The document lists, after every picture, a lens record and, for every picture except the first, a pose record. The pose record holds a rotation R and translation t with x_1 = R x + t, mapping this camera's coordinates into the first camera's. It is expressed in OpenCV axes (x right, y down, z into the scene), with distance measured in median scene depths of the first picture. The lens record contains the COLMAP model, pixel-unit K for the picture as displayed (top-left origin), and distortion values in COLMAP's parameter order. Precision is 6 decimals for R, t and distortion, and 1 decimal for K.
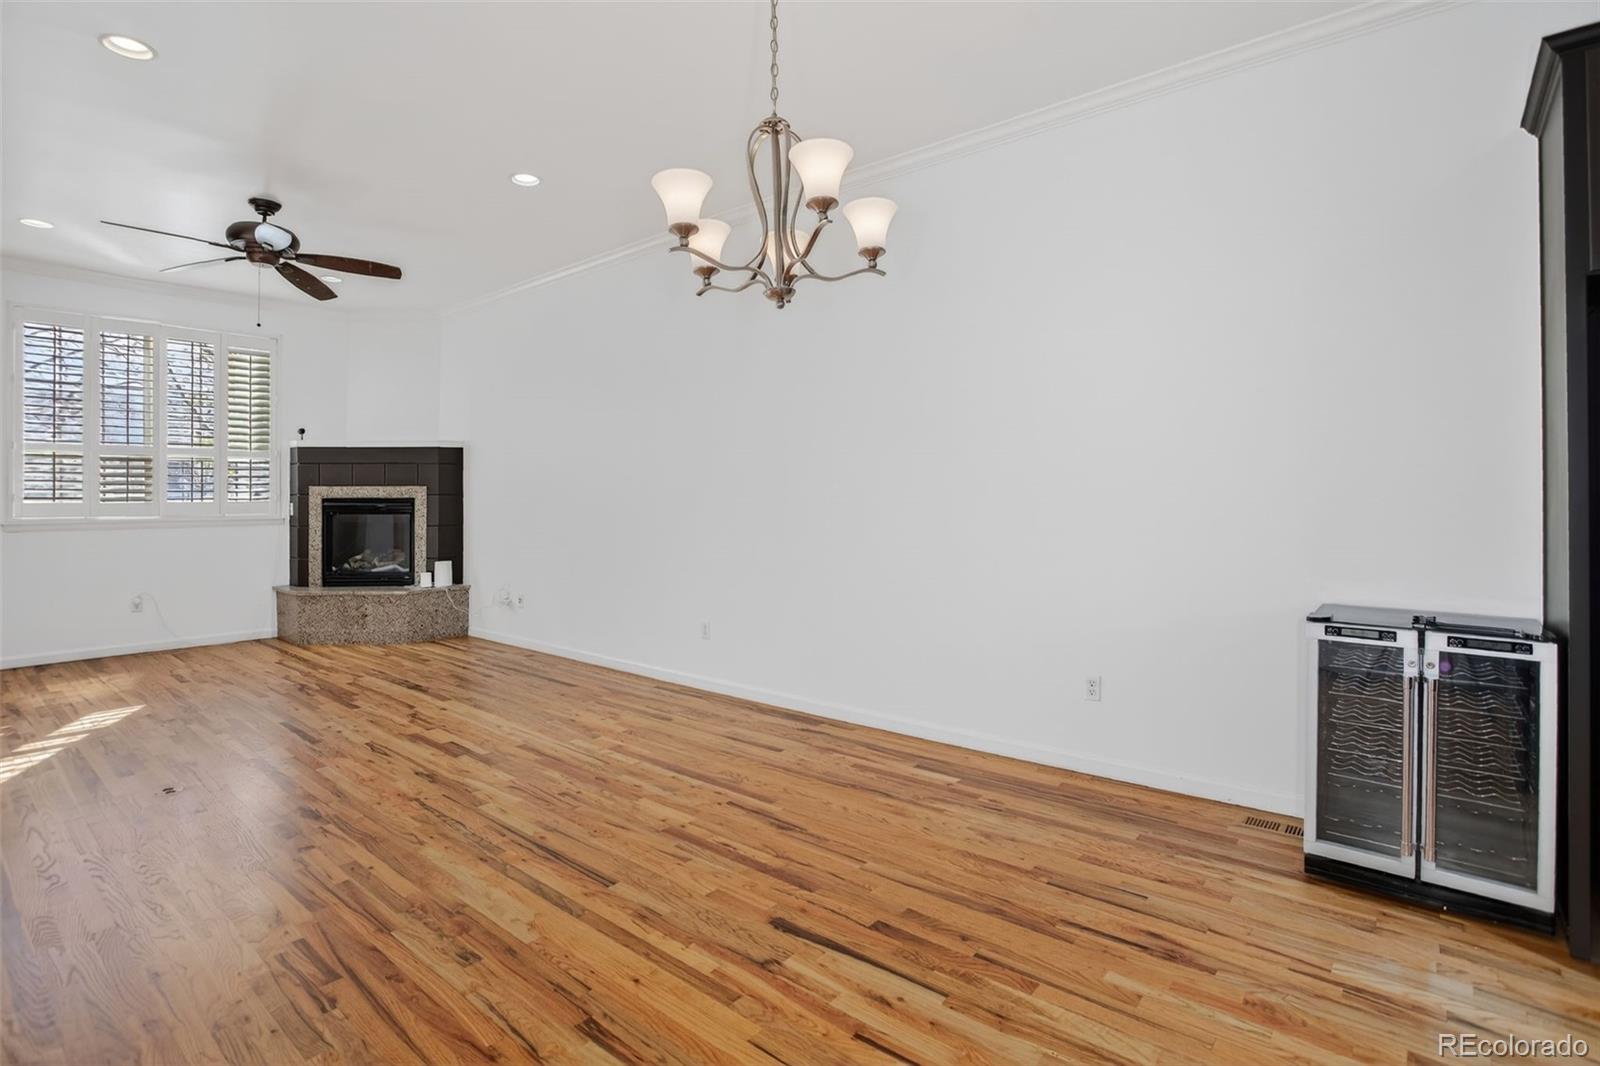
lens RADIAL K [[783.9, 0, 794.7], [0, 783.9, 494.2], [0, 0, 1]] dist [-0.065474, 0.027258]
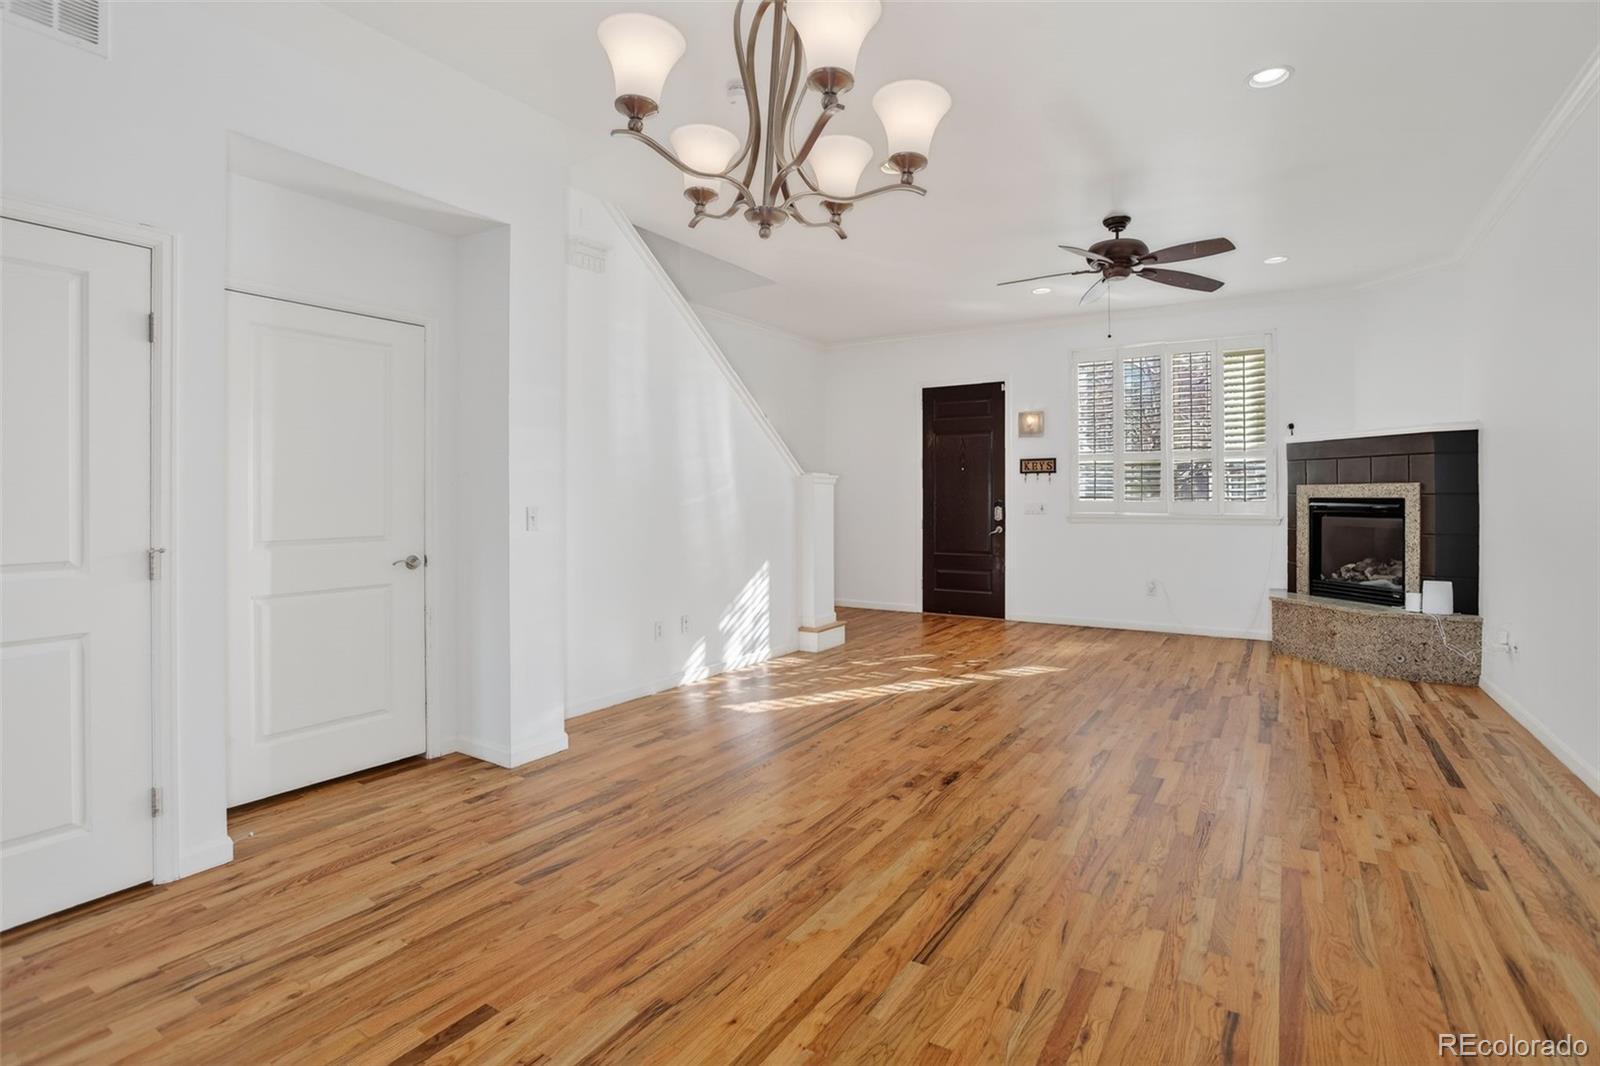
lens RADIAL K [[783.9, 0, 794.7], [0, 783.9, 494.2], [0, 0, 1]] dist [-0.065474, 0.027258]
pose [[0.128758, -0.002070, -0.991674, 0.215432], [0.003158, 0.999994, -0.001677, 0.000414], [0.991671, -0.002916, 0.128764, 0.287312]]
